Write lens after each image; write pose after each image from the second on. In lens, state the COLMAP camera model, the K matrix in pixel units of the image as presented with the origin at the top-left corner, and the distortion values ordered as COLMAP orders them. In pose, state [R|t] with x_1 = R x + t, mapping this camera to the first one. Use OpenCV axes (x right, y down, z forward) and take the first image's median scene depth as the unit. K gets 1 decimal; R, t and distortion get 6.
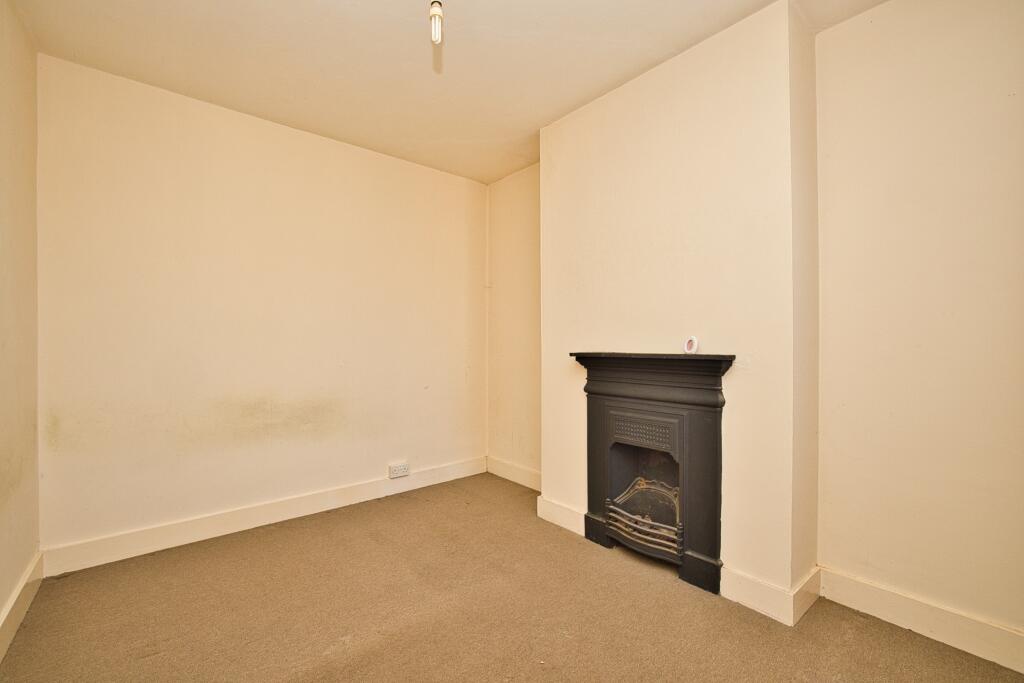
lens RADIAL K [[445.7, 0, 501.2], [0, 445.7, 340.3], [0, 0, 1]] dist [-0.001724, 0.000136]
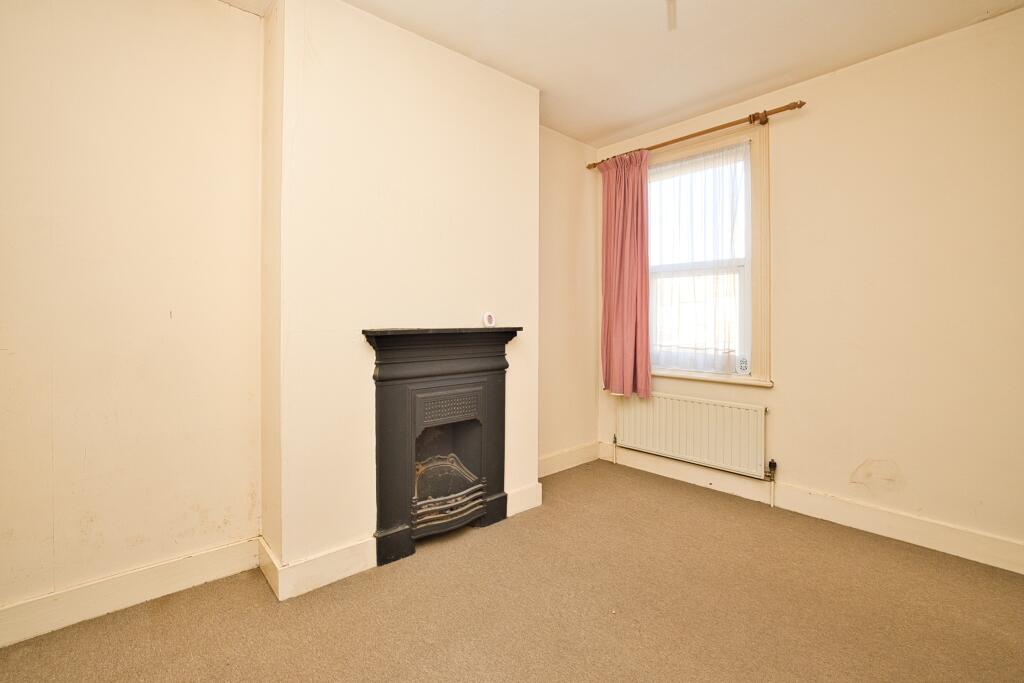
lens RADIAL K [[466.0, 0, 511.3], [0, 466.0, 317.6], [0, 0, 1]] dist [-0.000341, 0.000040]
pose [[-0.040506, 0.005163, 0.999166, -0.725054], [-0.007399, 0.999958, -0.005467, 0.010089], [-0.999152, -0.007614, -0.040466, 0.907735]]
